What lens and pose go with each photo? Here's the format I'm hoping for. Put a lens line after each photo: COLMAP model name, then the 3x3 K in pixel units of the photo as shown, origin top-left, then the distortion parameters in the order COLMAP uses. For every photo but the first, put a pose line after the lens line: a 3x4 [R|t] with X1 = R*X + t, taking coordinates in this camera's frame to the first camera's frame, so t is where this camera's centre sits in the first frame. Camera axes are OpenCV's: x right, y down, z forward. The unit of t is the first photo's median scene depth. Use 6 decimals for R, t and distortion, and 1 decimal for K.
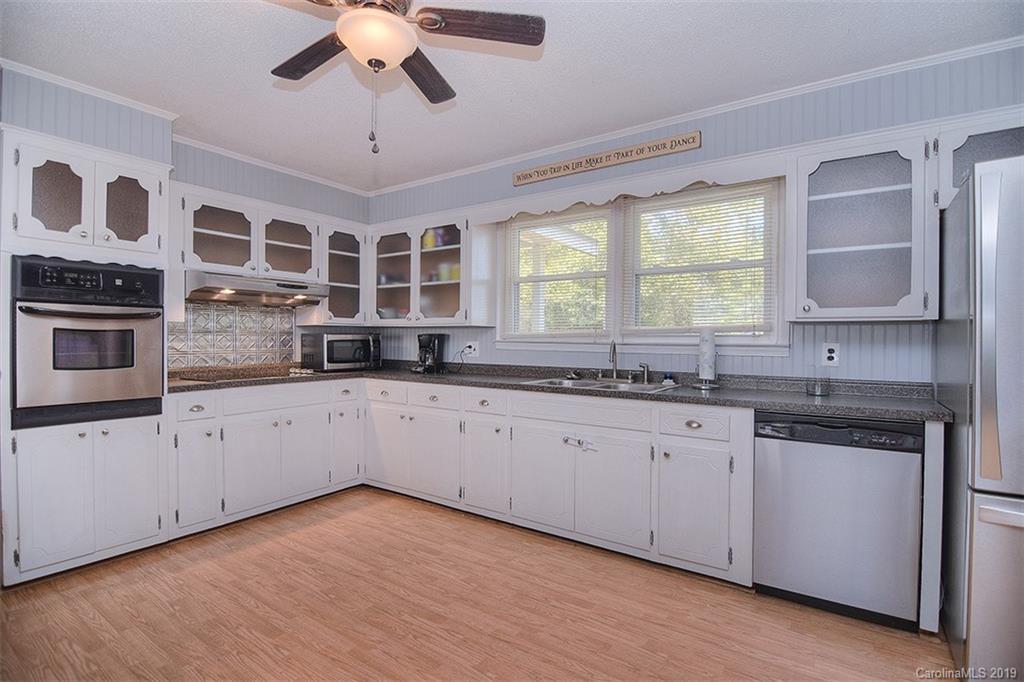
lens RADIAL K [[513.4, 0, 512.0], [0, 513.4, 341.0], [0, 0, 1]] dist [-0.000502, -0.000184]
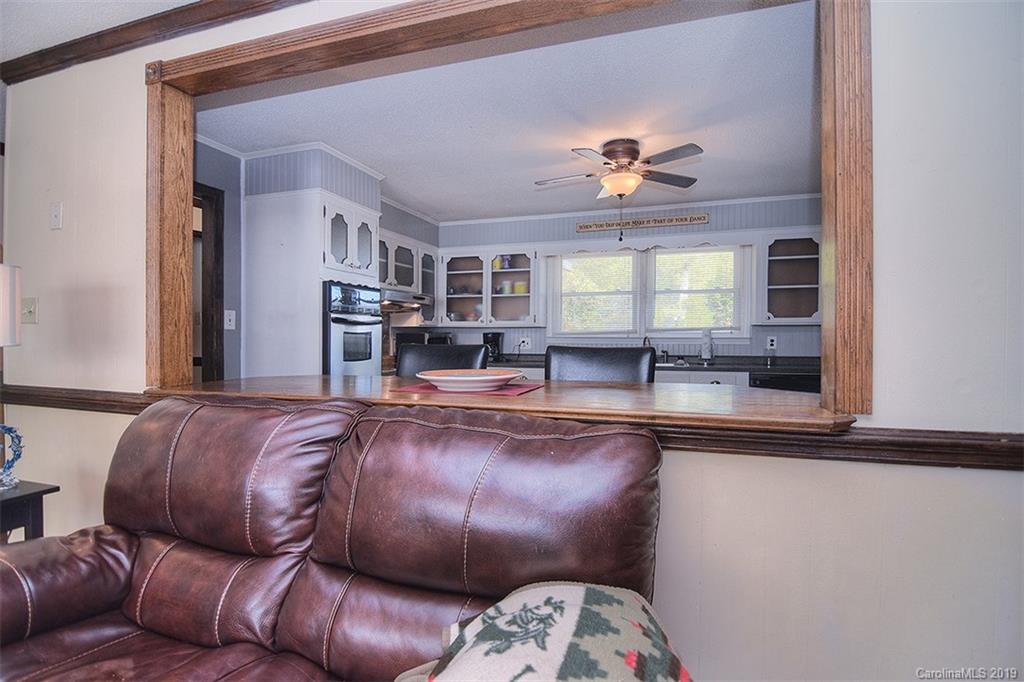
lens RADIAL K [[513.4, 0, 512.0], [0, 513.4, 341.0], [0, 0, 1]] dist [-0.000502, -0.000184]
pose [[0.955827, -0.013386, 0.293625, -0.530889], [0.010690, 0.999885, 0.010786, -0.005872], [-0.293735, -0.007171, 0.955860, -0.311163]]
